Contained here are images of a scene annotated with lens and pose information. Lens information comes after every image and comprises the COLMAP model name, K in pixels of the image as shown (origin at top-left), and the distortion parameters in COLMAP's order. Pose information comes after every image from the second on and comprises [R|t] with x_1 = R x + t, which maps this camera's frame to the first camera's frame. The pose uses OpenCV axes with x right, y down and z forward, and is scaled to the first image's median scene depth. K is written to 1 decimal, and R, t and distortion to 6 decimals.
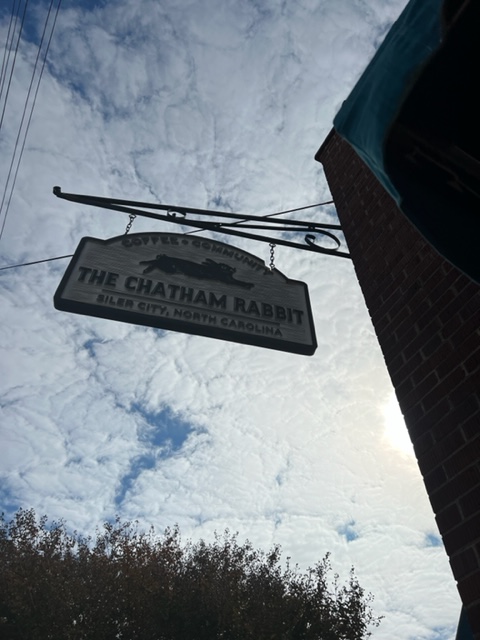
lens RADIAL K [[488.9, 0, 242.1], [0, 488.9, 320.5], [0, 0, 1]] dist [0.032822, -0.011343]
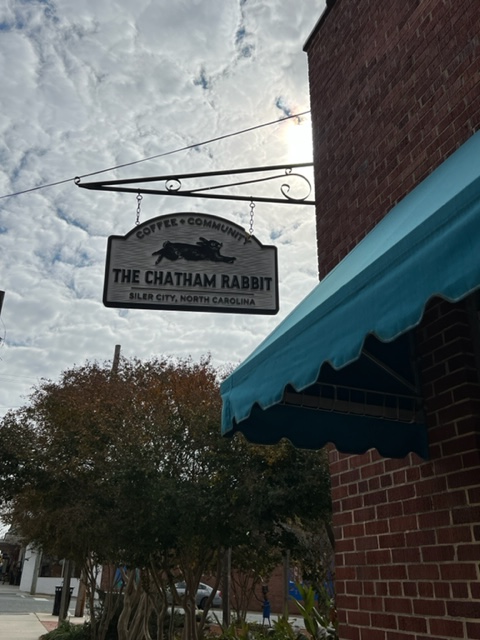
lens RADIAL K [[576.3, 0, 239.9], [0, 576.3, 319.9], [0, 0, 1]] dist [0.000144, 0.000024]
pose [[0.994659, -0.055403, -0.087088, 0.176722], [0.087239, 0.902177, 0.422453, -0.634031], [0.055163, -0.427794, 0.902192, -0.559924]]
